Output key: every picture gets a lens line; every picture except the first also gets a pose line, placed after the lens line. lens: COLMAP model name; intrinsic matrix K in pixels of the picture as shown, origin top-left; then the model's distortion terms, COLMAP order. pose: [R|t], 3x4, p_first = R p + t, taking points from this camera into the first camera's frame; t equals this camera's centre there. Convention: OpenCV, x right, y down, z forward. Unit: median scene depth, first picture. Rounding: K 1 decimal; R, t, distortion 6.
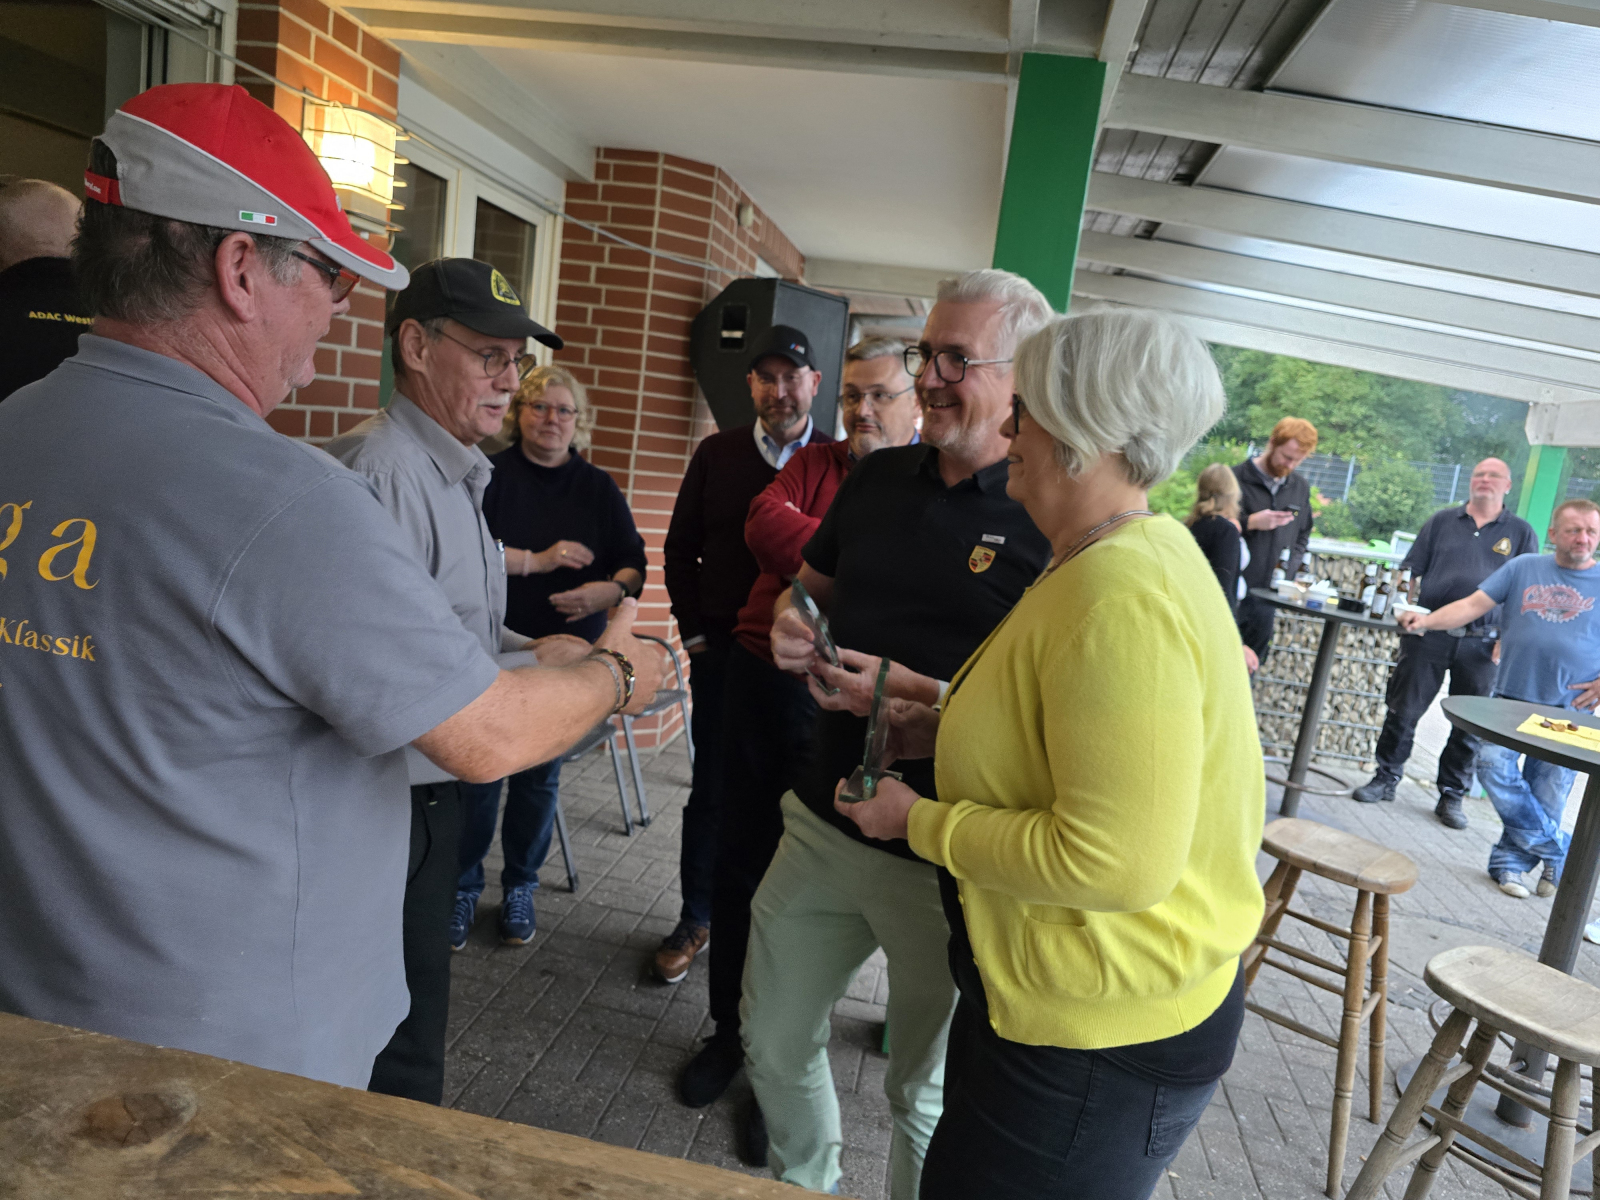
lens RADIAL K [[1090.1, 0, 805.4], [0, 1090.1, 592.9], [0, 0, 1]] dist [0.037746, -0.038038]
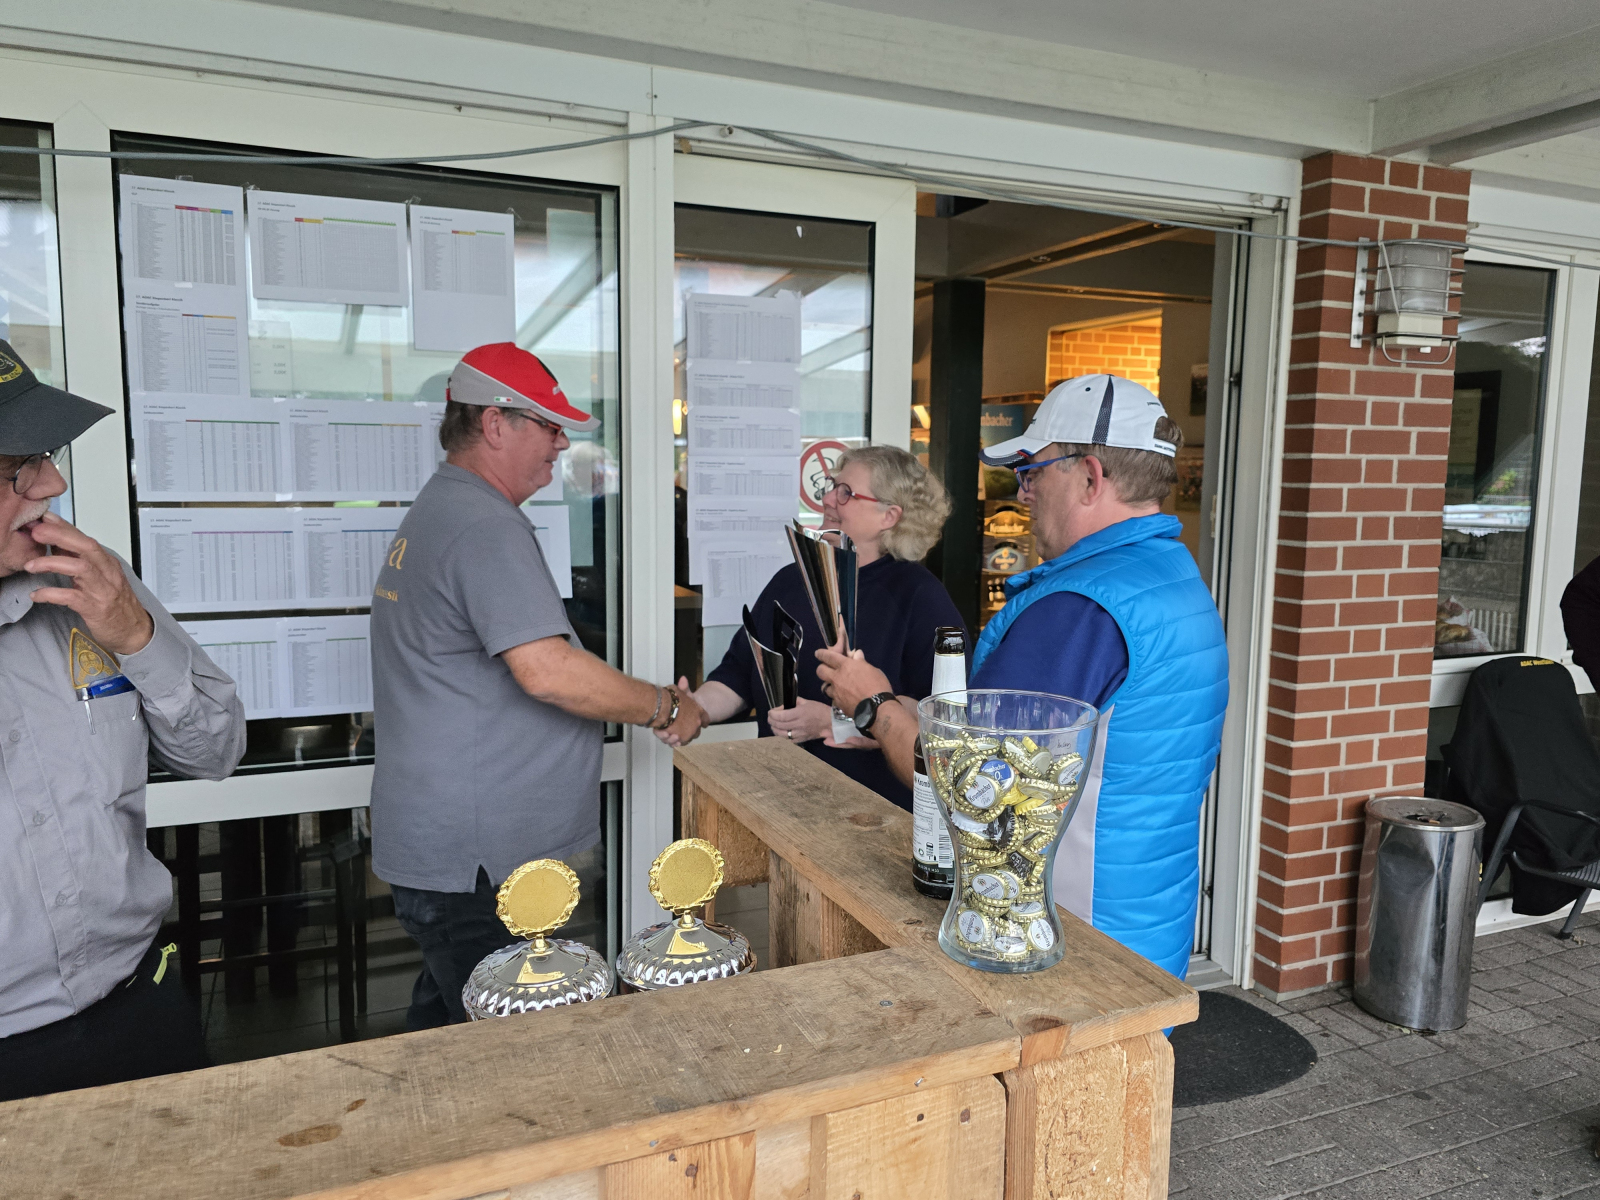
lens RADIAL K [[1150.7, 0, 804.9], [0, 1150.7, 596.6], [0, 0, 1]] dist [0.049666, -0.050546]
pose [[0.525178, -0.014687, -0.850866, 0.201869], [-0.078646, 0.994734, -0.065713, 0.028018], [0.847351, 0.101428, 0.521257, -0.058947]]
